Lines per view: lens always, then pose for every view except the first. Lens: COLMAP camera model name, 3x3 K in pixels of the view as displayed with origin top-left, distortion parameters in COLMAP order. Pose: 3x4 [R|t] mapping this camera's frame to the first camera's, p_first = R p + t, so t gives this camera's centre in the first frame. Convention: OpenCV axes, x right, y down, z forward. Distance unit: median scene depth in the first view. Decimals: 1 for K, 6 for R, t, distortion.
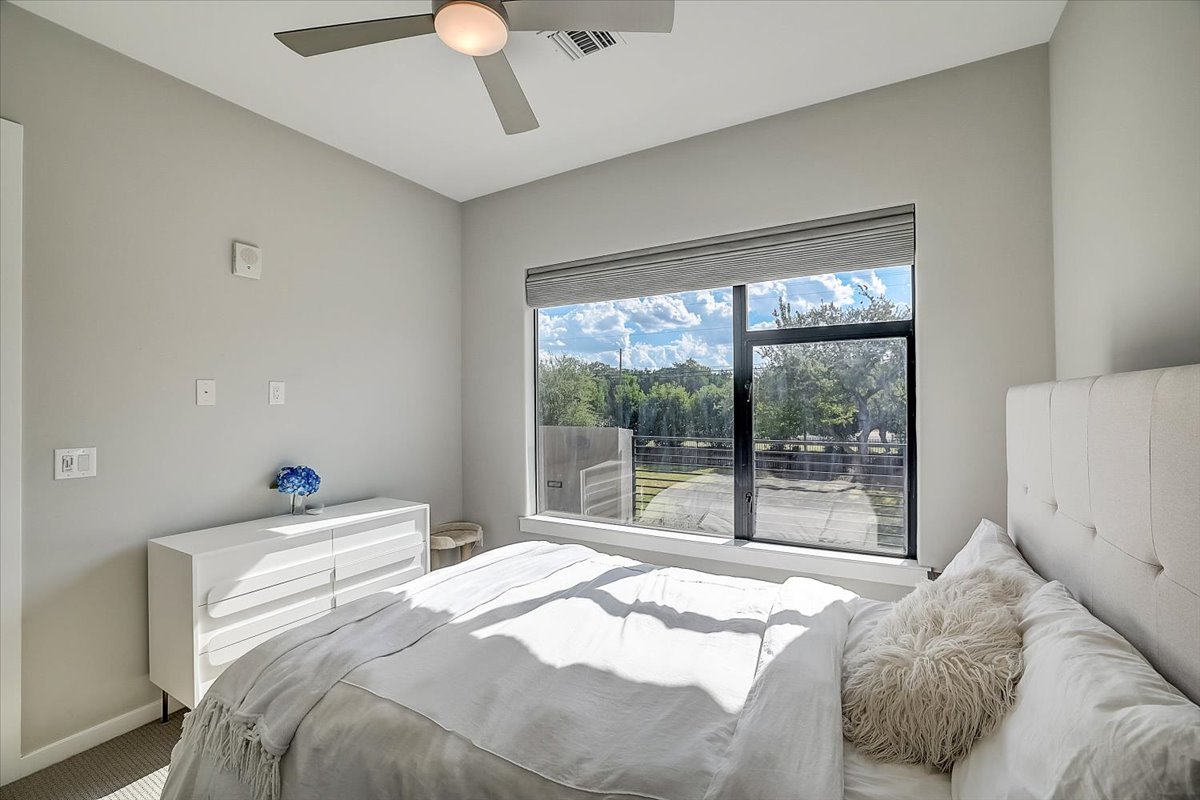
lens RADIAL K [[512.7, 0, 601.6], [0, 512.7, 399.8], [0, 0, 1]] dist [-0.050186, 0.017692]
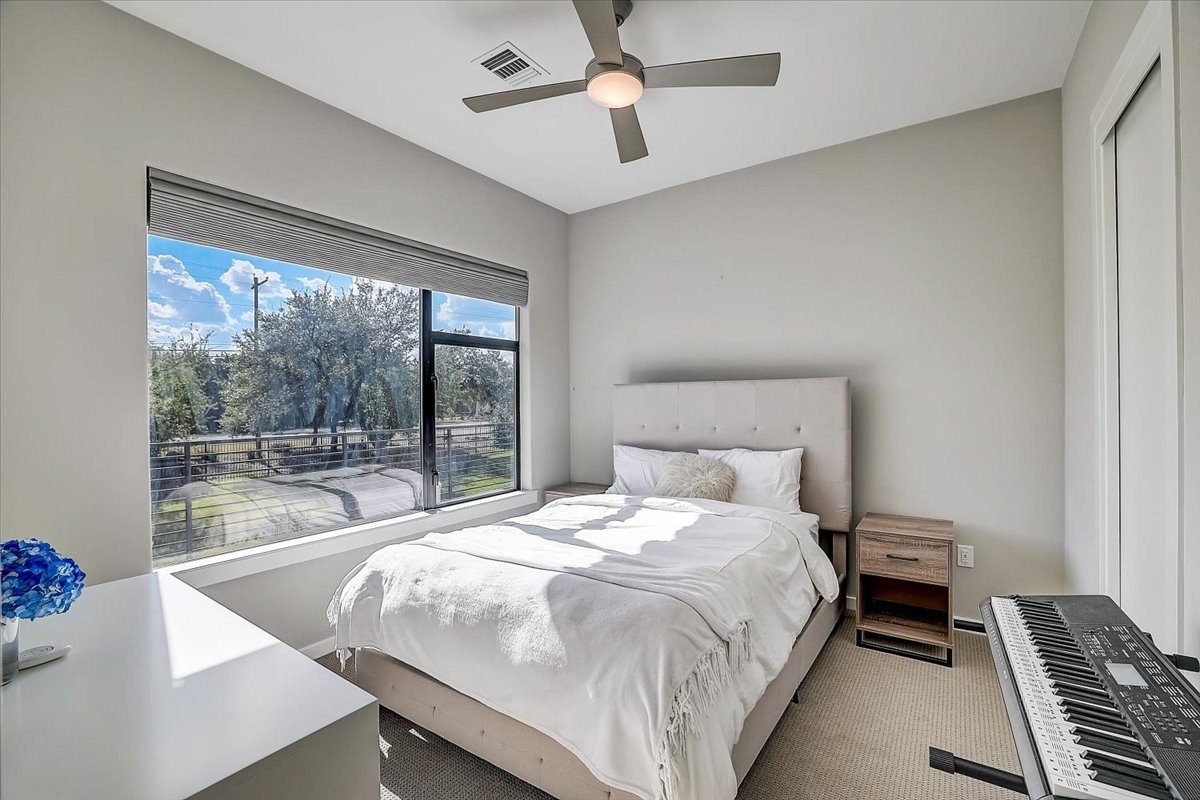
lens RADIAL K [[512.7, 0, 601.6], [0, 512.7, 399.8], [0, 0, 1]] dist [-0.050186, 0.017692]
pose [[0.085982, 0.001341, 0.996296, -0.861025], [-0.001437, 0.999998, -0.001222, 0.026130], [-0.996296, -0.001327, 0.085983, 0.514982]]
